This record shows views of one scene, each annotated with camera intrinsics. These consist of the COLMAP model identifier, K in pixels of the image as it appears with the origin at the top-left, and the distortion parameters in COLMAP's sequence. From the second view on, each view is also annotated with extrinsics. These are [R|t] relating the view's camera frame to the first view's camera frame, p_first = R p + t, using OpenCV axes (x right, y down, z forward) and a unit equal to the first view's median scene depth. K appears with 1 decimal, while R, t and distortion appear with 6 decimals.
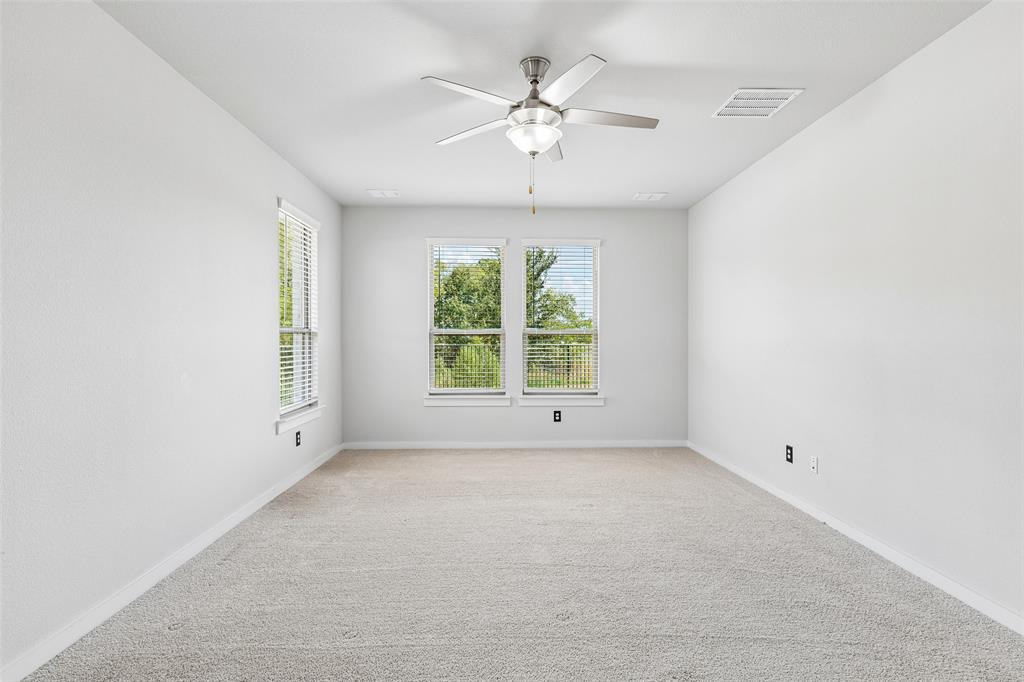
lens RADIAL K [[518.3, 0, 512.0], [0, 518.3, 341.0], [0, 0, 1]] dist [0.000649, 0.000664]
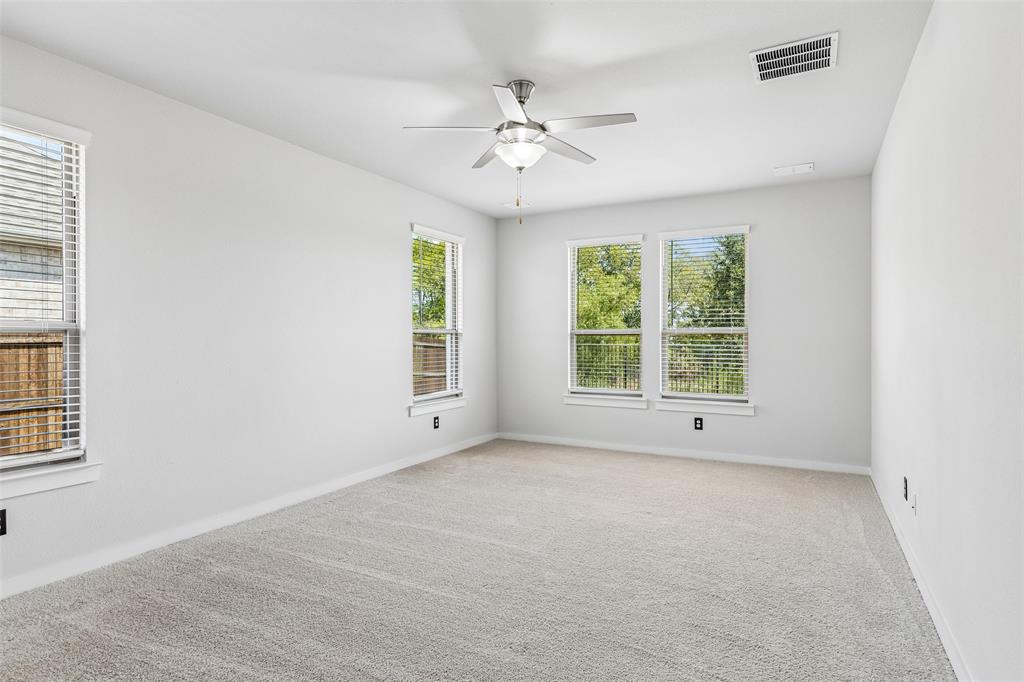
lens RADIAL K [[548.3, 0, 512.0], [0, 548.3, 341.0], [0, 0, 1]] dist [0.003789, -0.000271]
pose [[0.864348, 0.003106, -0.502885, 0.336000], [-0.003210, 0.999995, 0.000660, -0.000107], [0.502884, 0.001044, 0.864353, -0.000816]]
